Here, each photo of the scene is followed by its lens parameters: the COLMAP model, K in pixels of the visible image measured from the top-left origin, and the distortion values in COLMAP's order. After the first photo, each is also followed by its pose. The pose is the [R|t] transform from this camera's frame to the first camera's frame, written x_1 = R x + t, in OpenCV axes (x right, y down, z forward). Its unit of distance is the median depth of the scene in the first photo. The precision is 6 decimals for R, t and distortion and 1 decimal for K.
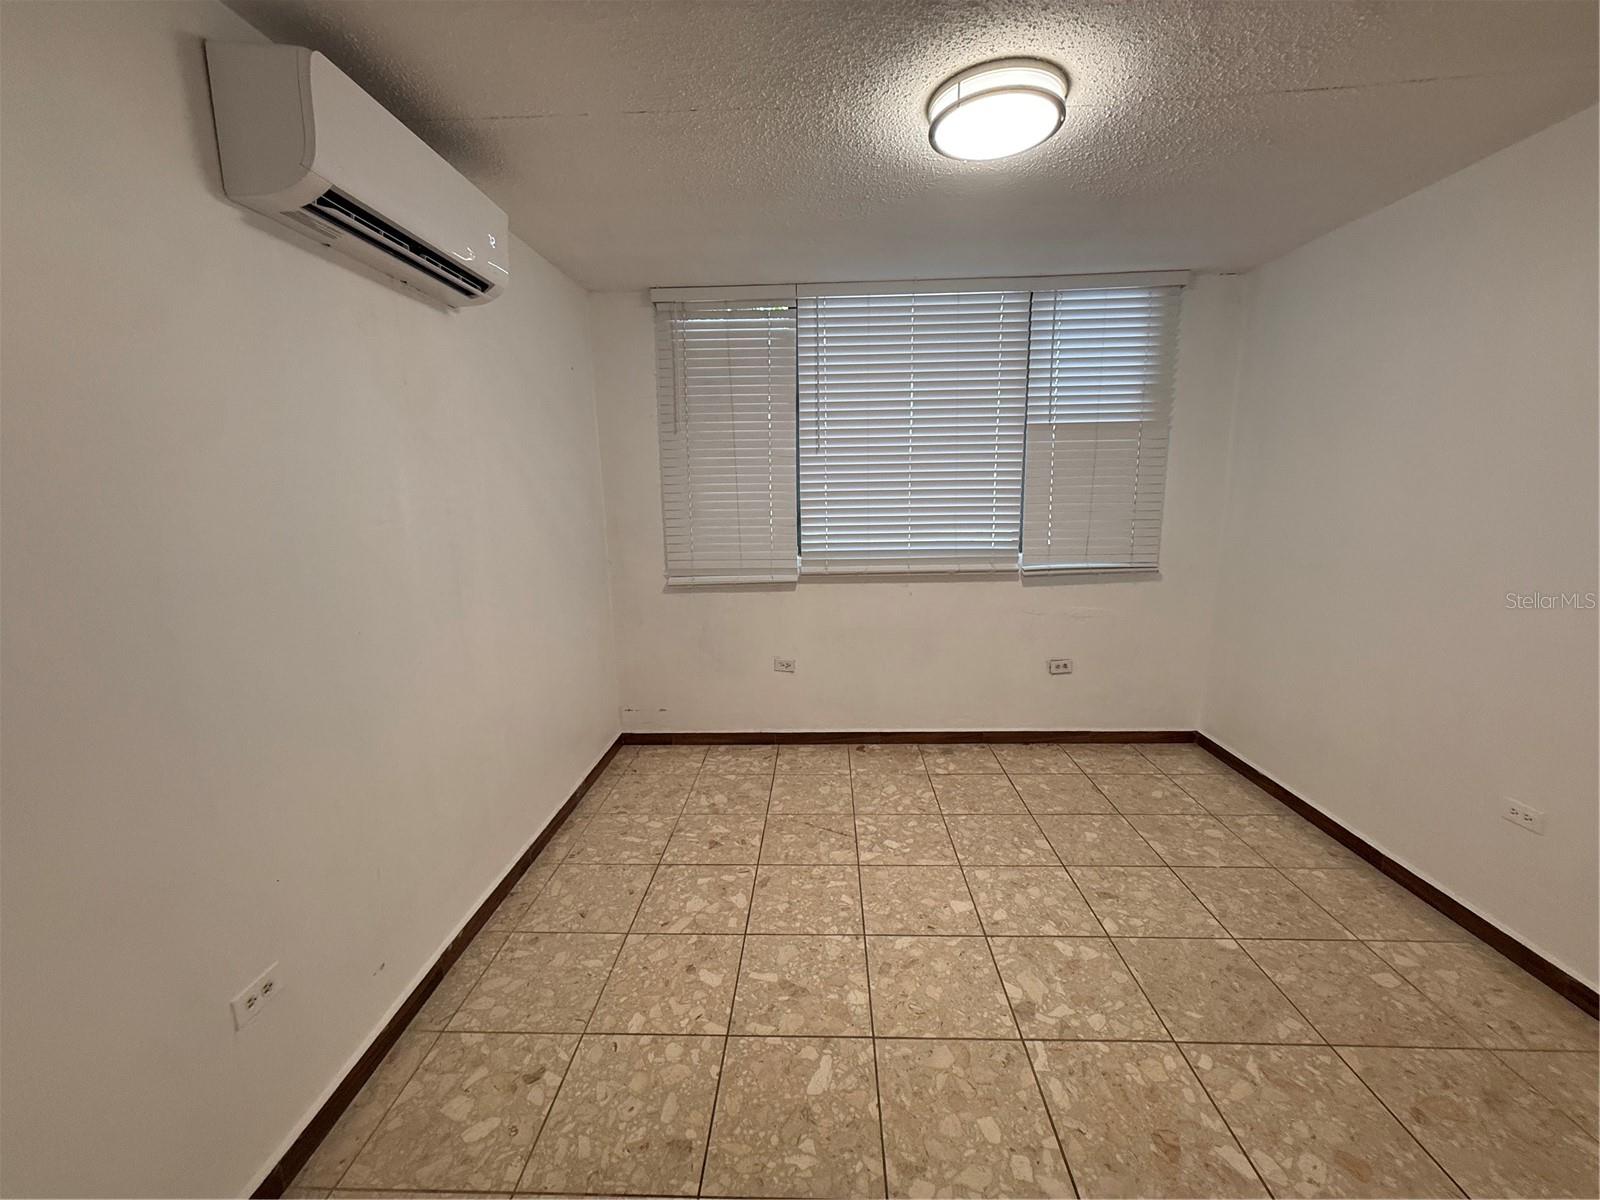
lens RADIAL K [[633.1, 0, 800.4], [0, 633.1, 604.2], [0, 0, 1]] dist [0.001165, -0.000118]
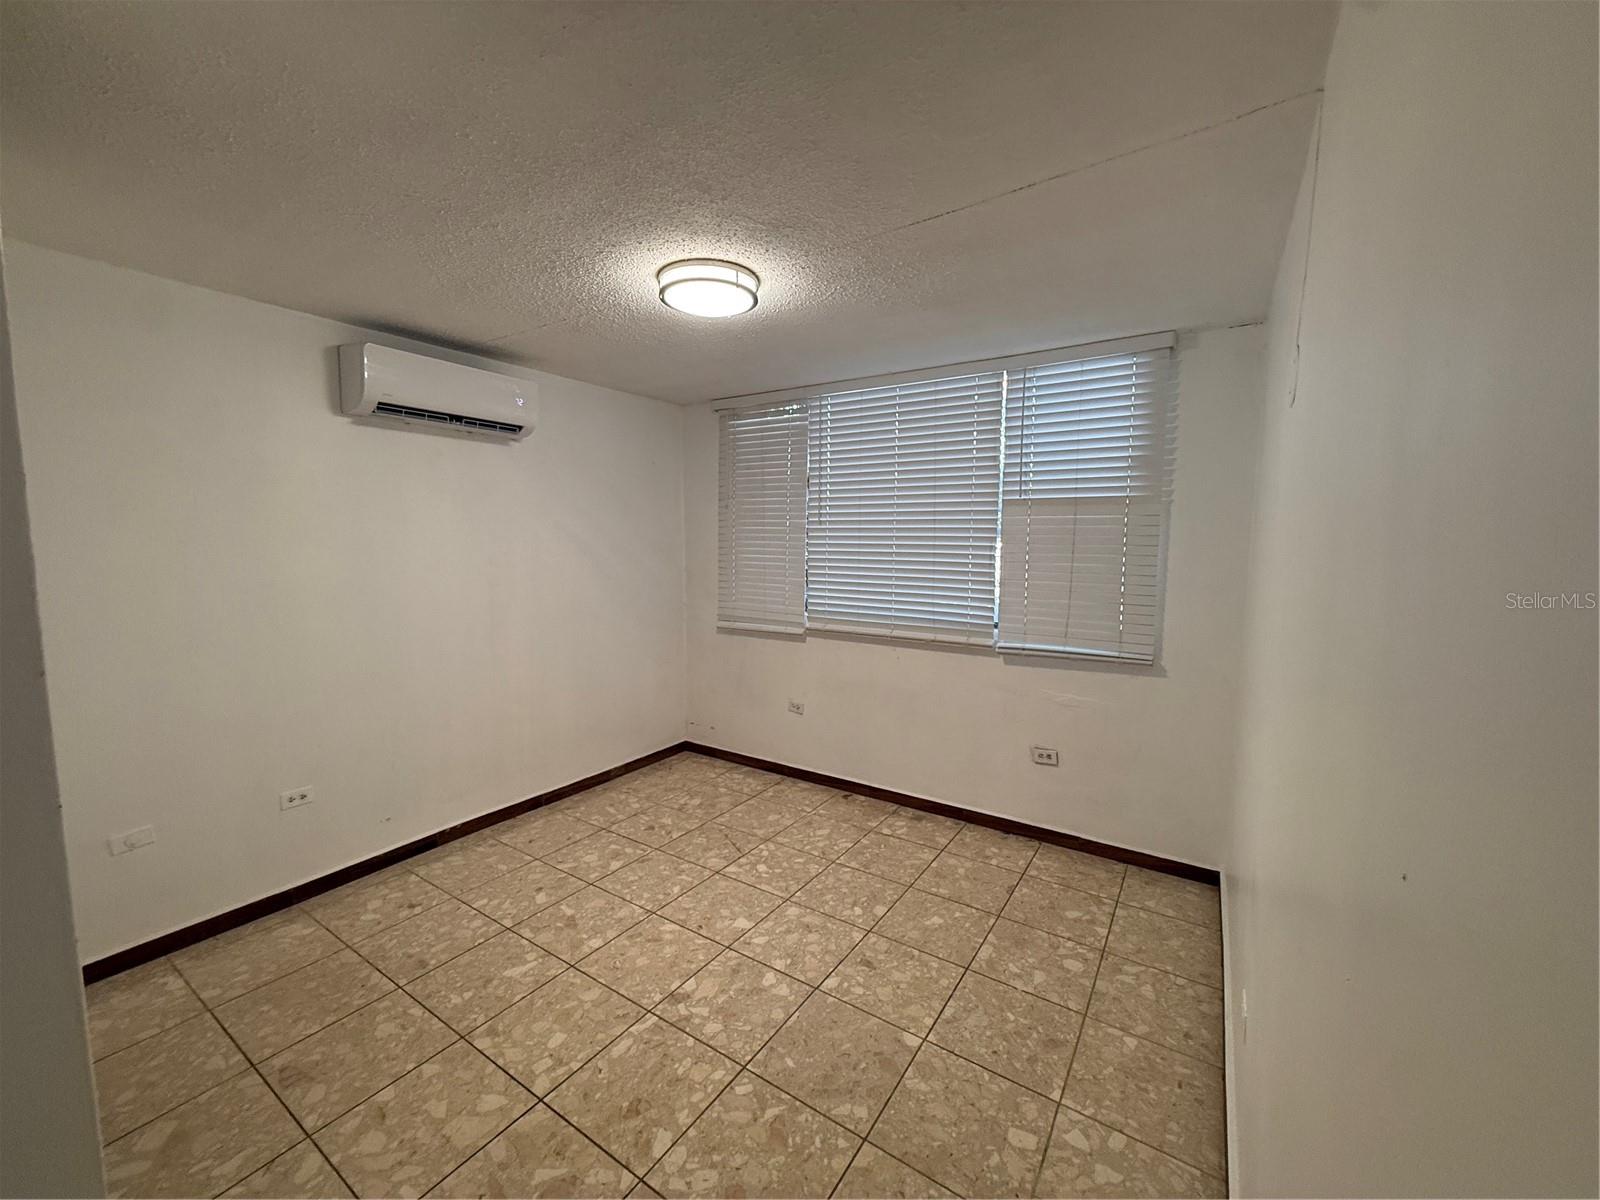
lens RADIAL K [[633.1, 0, 800.4], [0, 633.1, 604.2], [0, 0, 1]] dist [0.001165, -0.000118]
pose [[0.854197, 0.078710, -0.513957, 0.634985], [-0.120748, 0.991481, -0.048844, -0.037186], [0.505734, 0.103782, 0.856424, 0.009735]]
